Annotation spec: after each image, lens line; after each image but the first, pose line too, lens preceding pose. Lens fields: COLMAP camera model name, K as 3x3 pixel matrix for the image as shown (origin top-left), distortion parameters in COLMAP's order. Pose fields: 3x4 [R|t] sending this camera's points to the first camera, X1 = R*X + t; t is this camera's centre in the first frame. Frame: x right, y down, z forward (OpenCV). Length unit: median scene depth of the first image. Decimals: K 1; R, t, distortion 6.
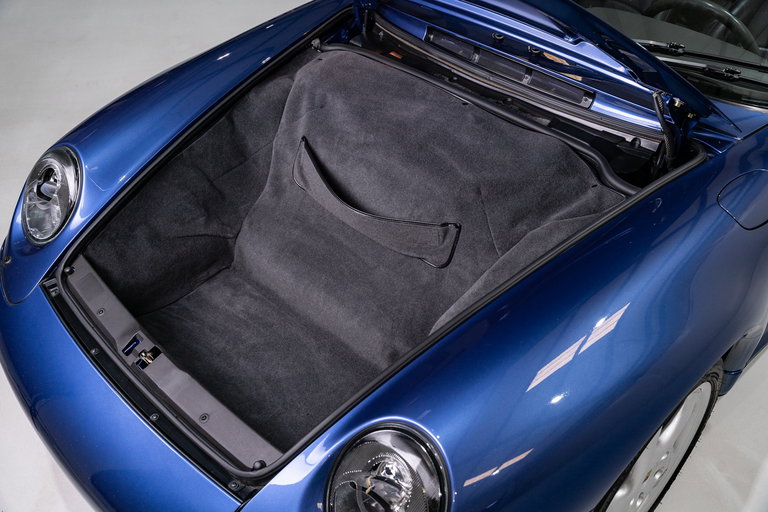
lens RADIAL K [[746.7, 0, 379.7], [0, 746.7, 255.6], [0, 0, 1]] dist [0.010725, 0.000000]
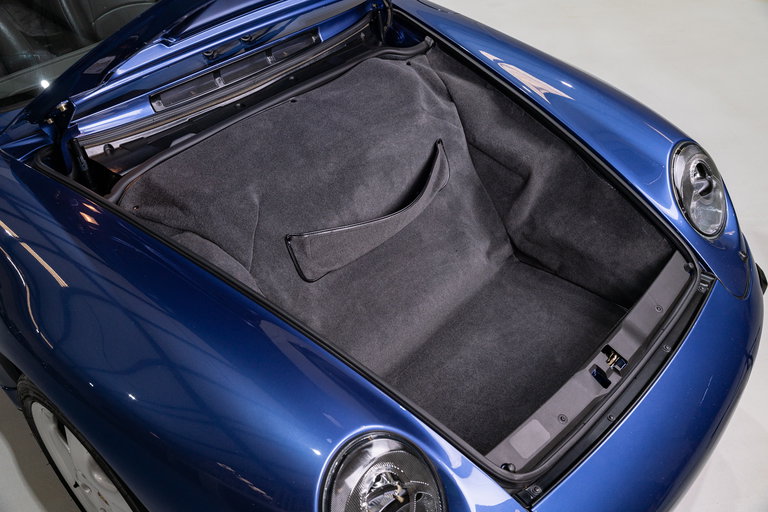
lens RADIAL K [[730.9, 0, 383.8], [0, 730.9, 260.2], [0, 0, 1]] dist [0.044150, 0.000000]
pose [[-0.078846, -0.640370, 0.764009, -0.802574], [0.636120, 0.557765, 0.533151, -0.547744], [-0.767551, 0.528038, 0.363374, 0.691390]]
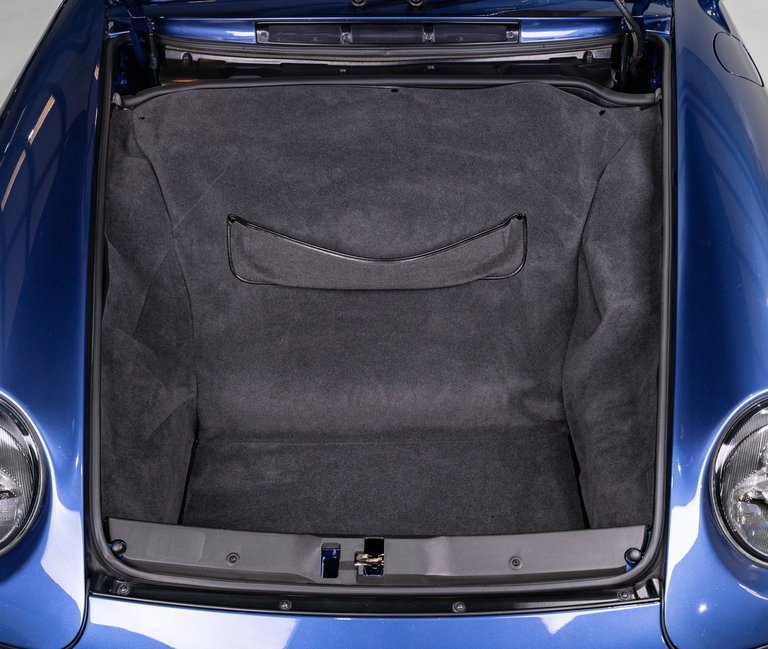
lens RADIAL K [[982.1, 0, 386.8], [0, 982.1, 323.8], [0, 0, 1]] dist [0.017823, 0.000000]
pose [[0.710389, -0.467415, 0.526186, -0.575012], [0.460933, 0.873961, 0.154054, -0.157137], [-0.531873, 0.133098, 0.836299, 0.173964]]
